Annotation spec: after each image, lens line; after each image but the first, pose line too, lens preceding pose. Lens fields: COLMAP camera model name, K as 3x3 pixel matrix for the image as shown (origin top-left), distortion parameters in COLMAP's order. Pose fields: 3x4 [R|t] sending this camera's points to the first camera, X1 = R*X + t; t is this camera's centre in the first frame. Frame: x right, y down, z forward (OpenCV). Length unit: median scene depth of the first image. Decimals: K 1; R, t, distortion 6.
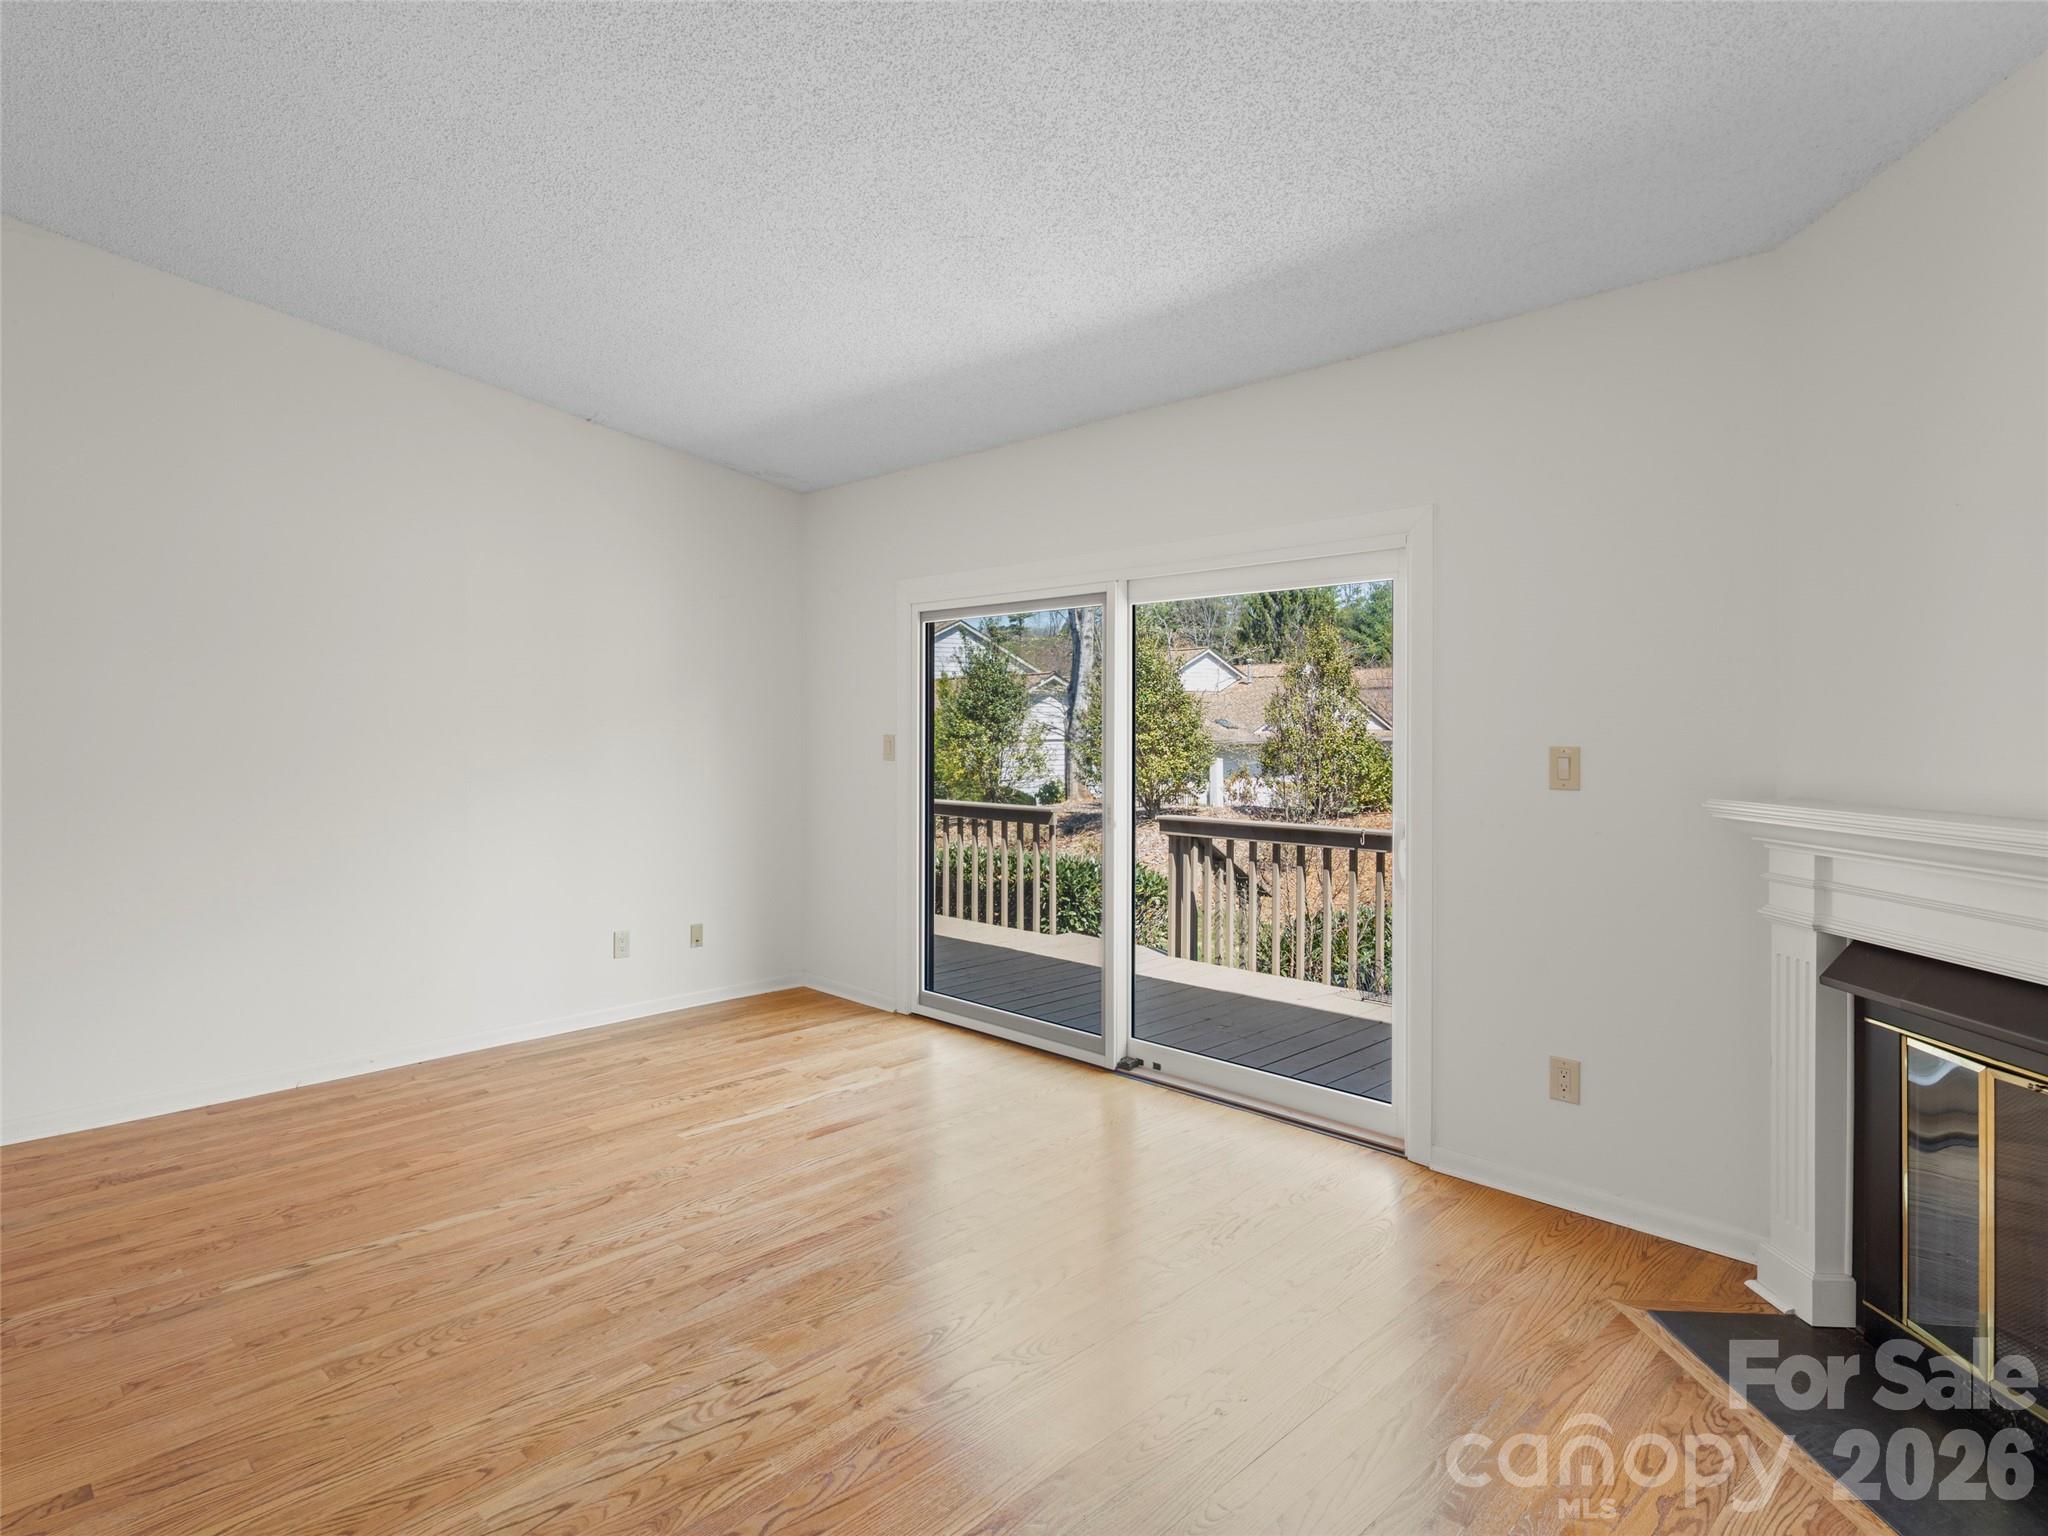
lens RADIAL K [[1121.2, 0, 938.1], [0, 1121.2, 797.0], [0, 0, 1]] dist [0.004665, -0.003279]
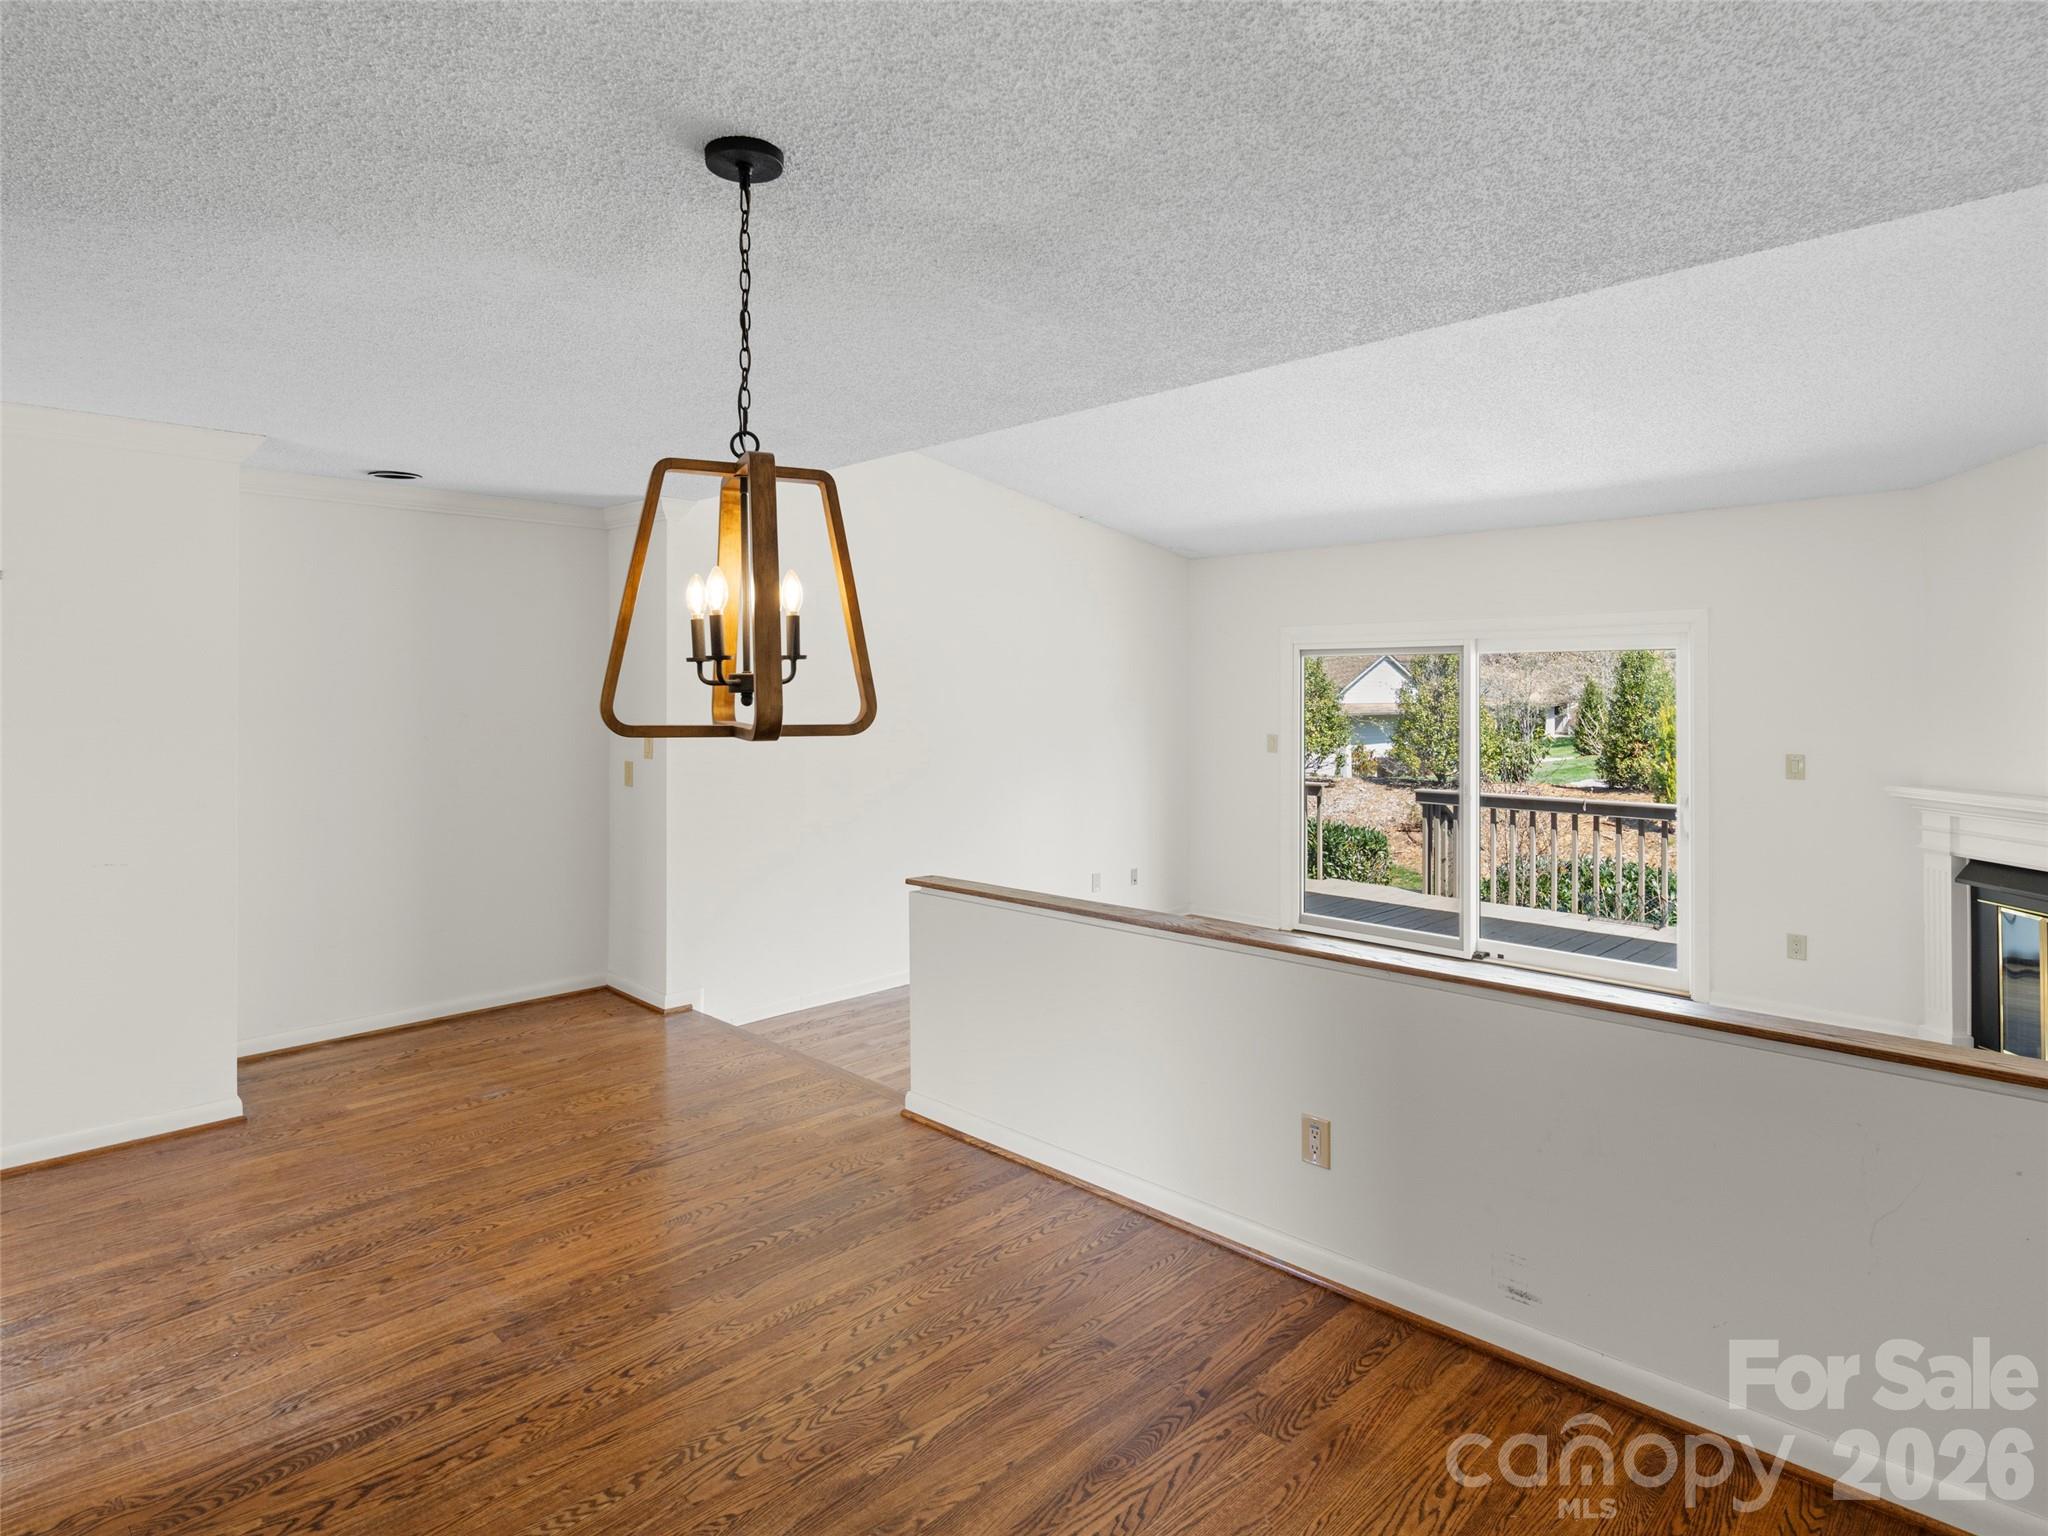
lens RADIAL K [[1121.2, 0, 1021.7], [0, 1121.2, 758.4], [0, 0, 1]] dist [0.004665, -0.003279]
pose [[0.998993, -0.000881, 0.044859, -0.789710], [0.001069, 0.999991, -0.004167, -0.036100], [-0.044855, 0.004211, 0.998985, -0.751987]]
